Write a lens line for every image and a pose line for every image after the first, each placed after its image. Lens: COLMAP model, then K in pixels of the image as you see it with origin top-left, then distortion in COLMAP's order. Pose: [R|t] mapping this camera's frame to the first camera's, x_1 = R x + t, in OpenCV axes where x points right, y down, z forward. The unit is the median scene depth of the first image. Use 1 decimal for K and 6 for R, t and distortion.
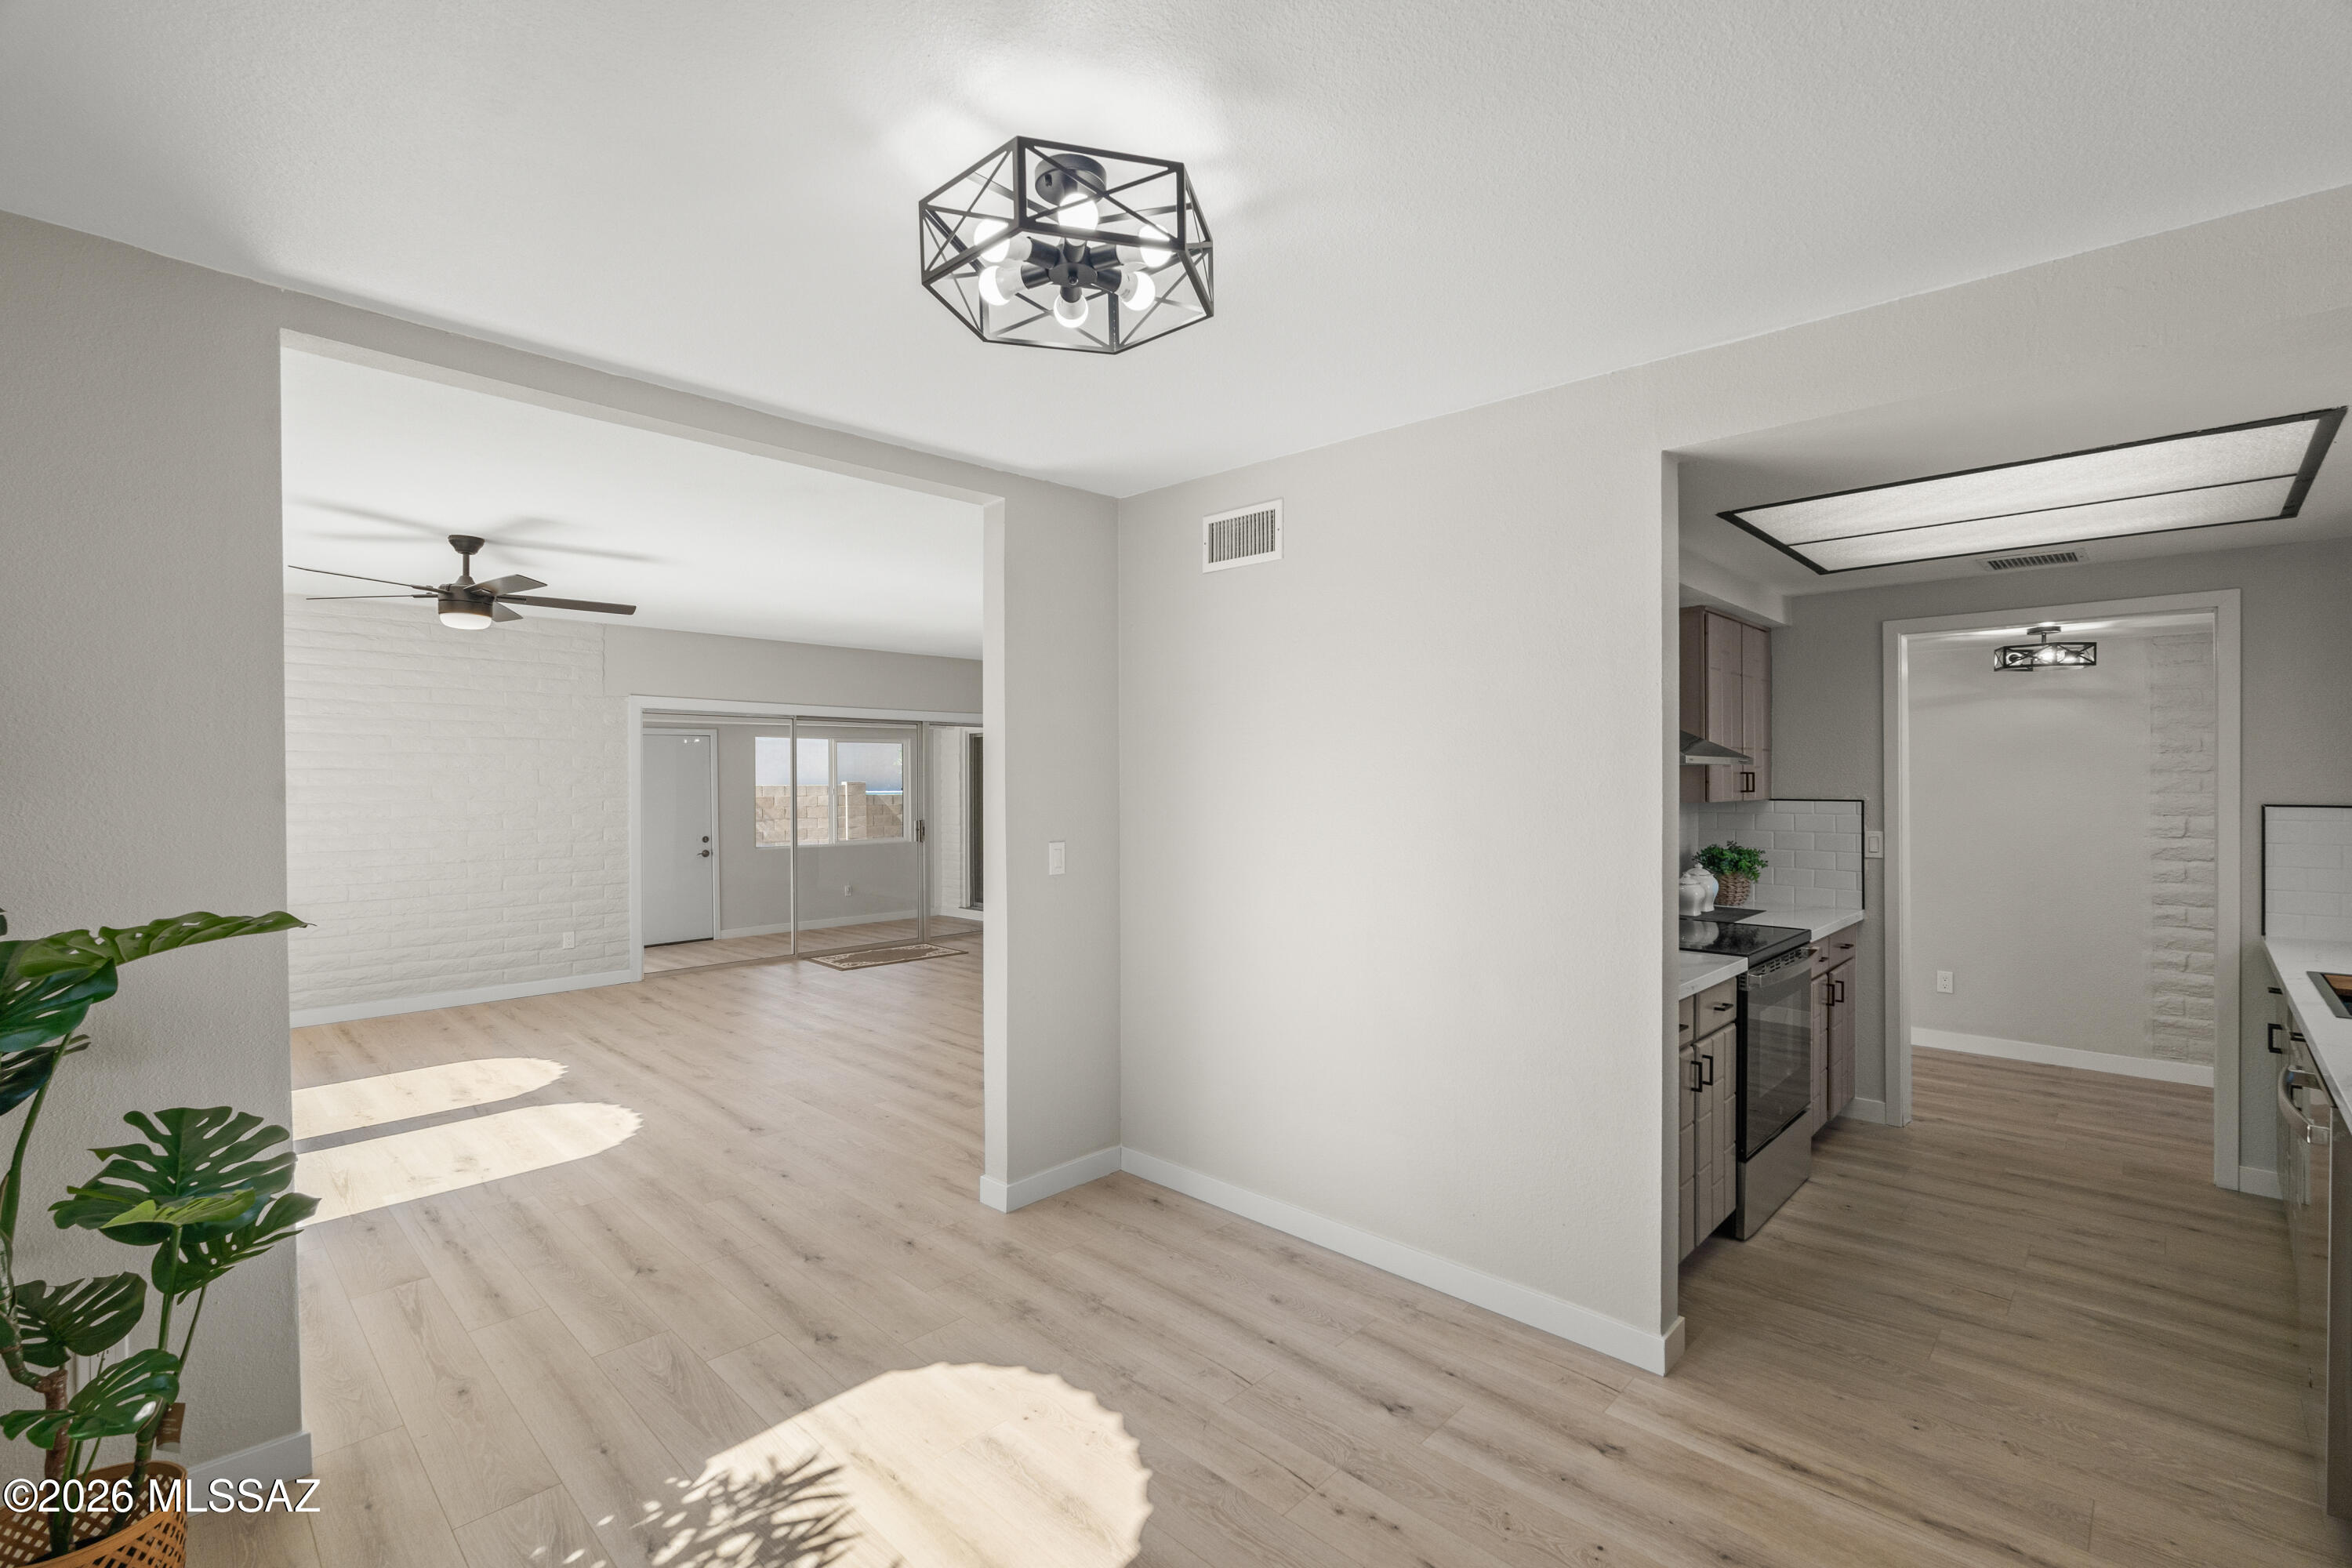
lens RADIAL K [[1040.2, 0, 1176.0], [0, 1040.2, 784.0], [0, 0, 1]] dist [-0.003254, -0.000065]
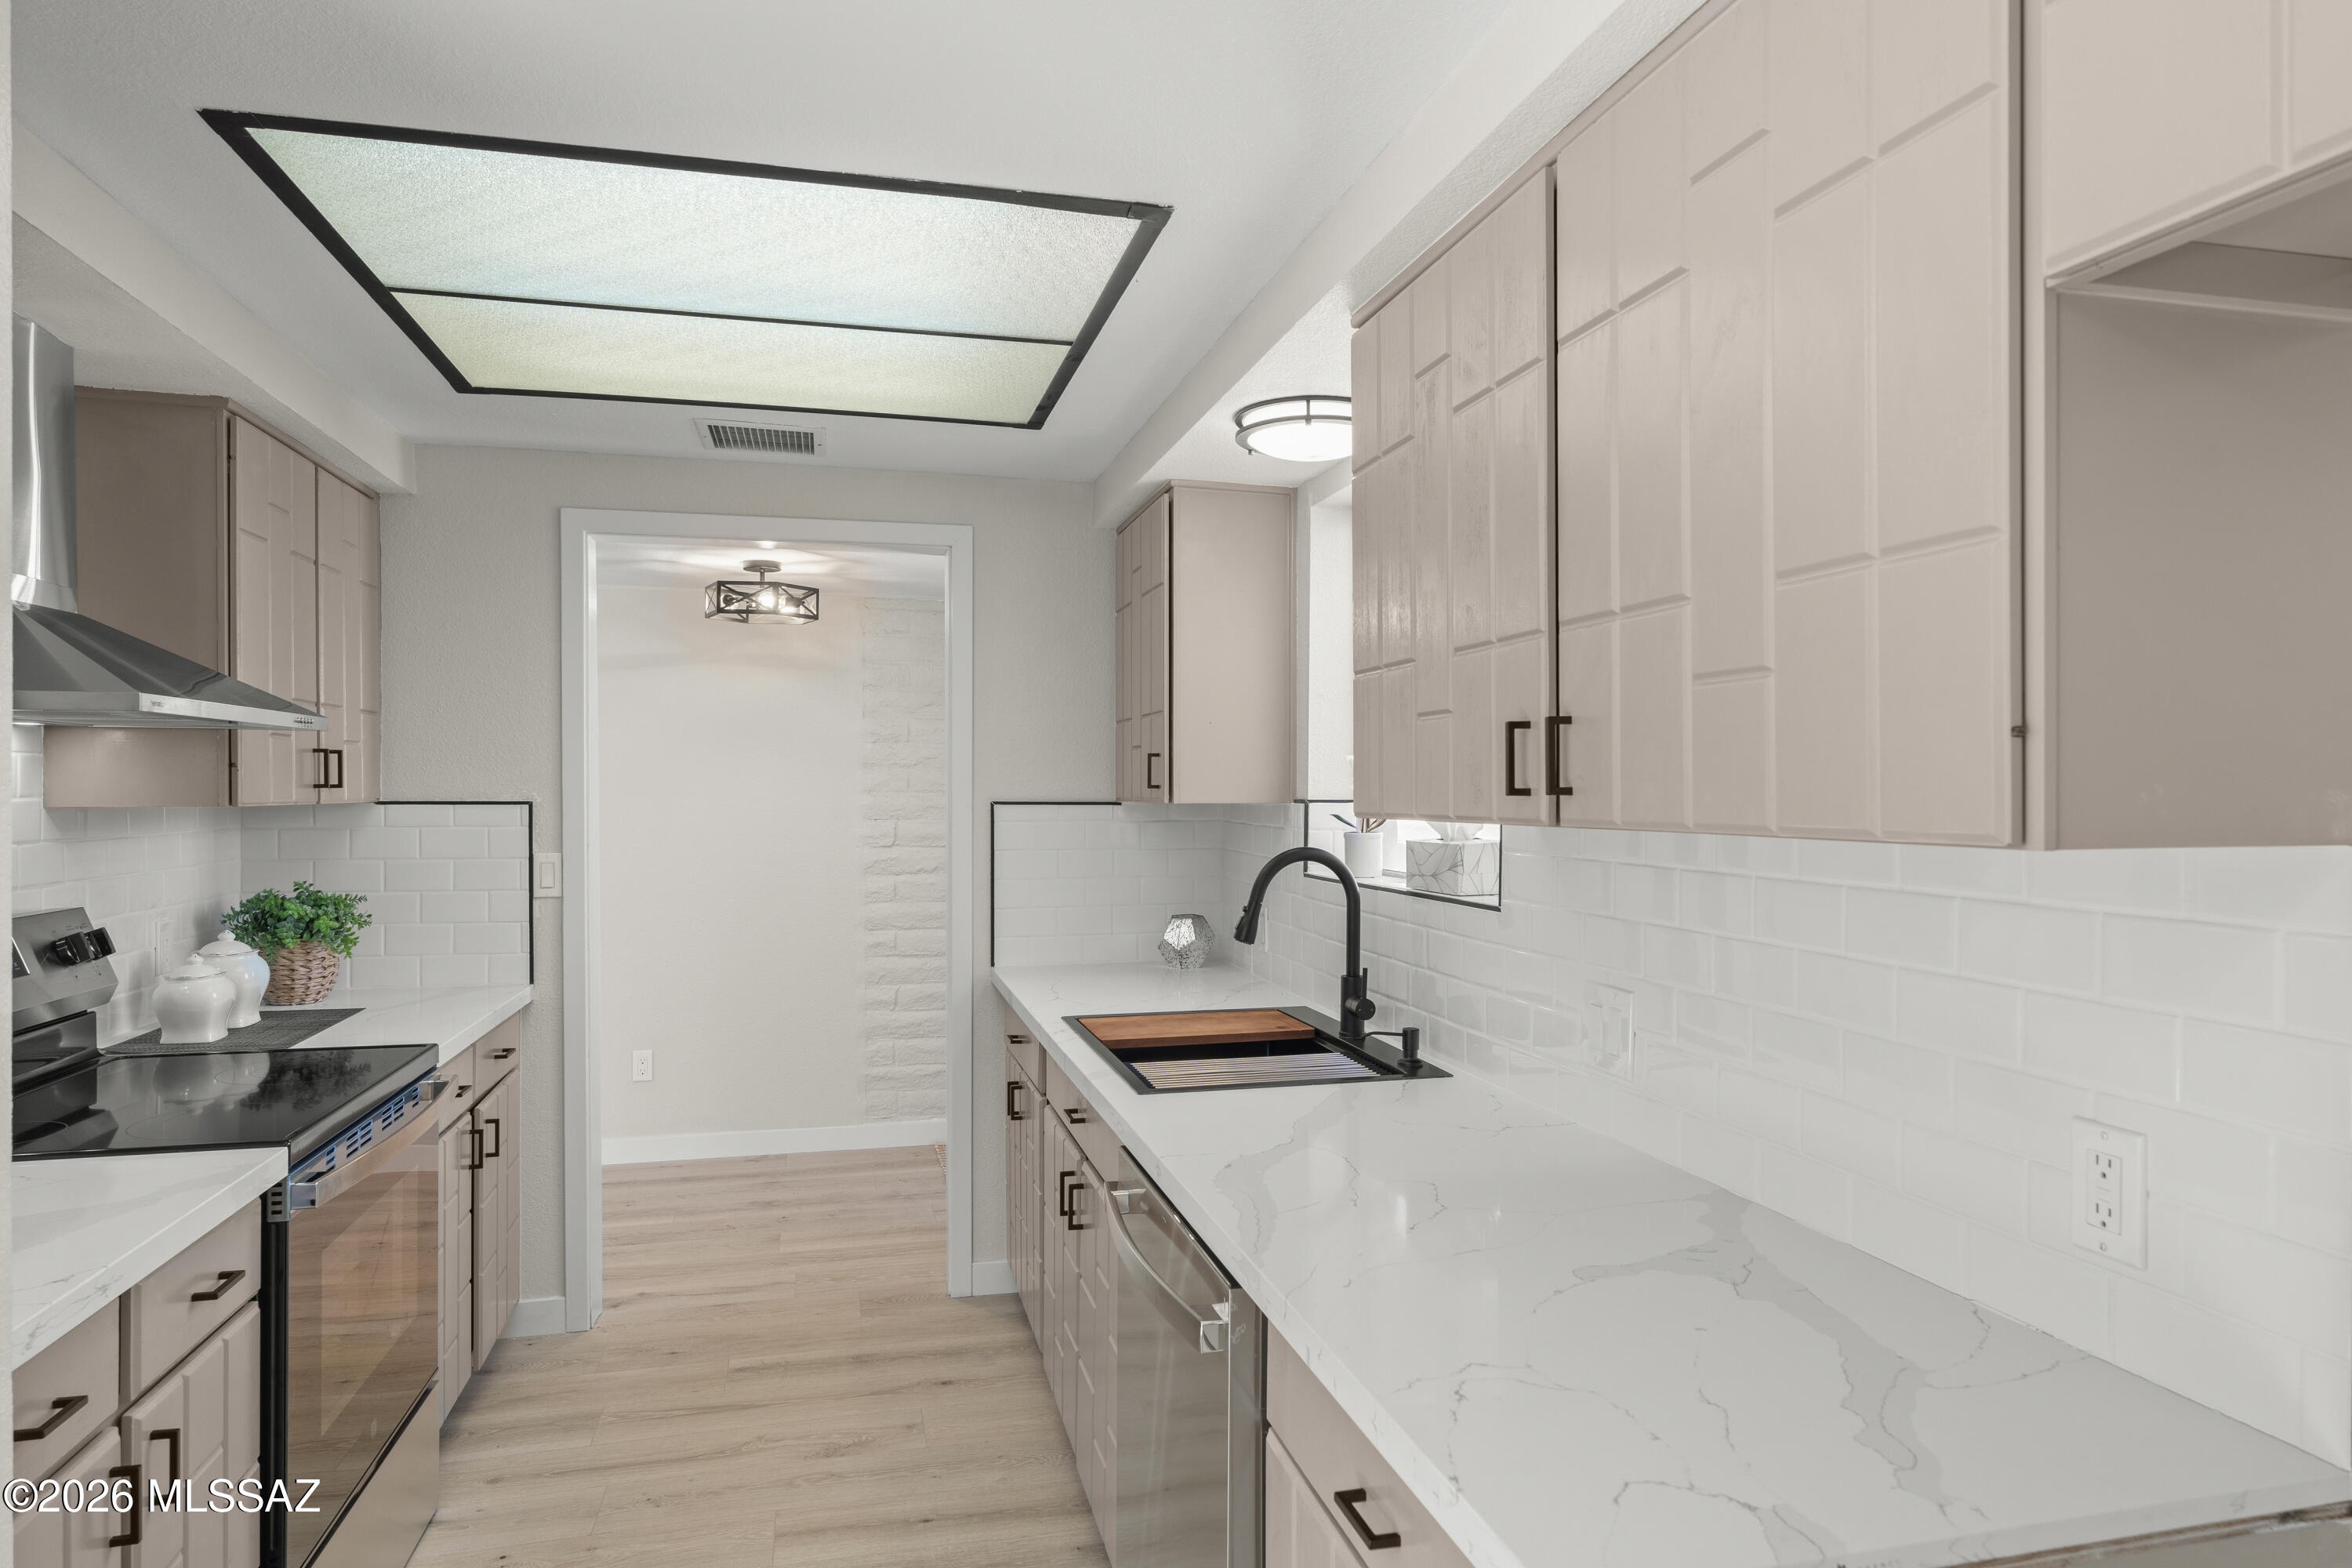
lens RADIAL K [[1432.7, 0, 1176.0], [0, 1432.7, 784.0], [0, 0, 1]] dist [-0.007067, 0.002111]
pose [[0.538489, 0.003162, 0.842627, 0.167092], [0.001797, 0.999986, -0.004901, 0.010087], [-0.842631, 0.004153, 0.538476, 0.243298]]
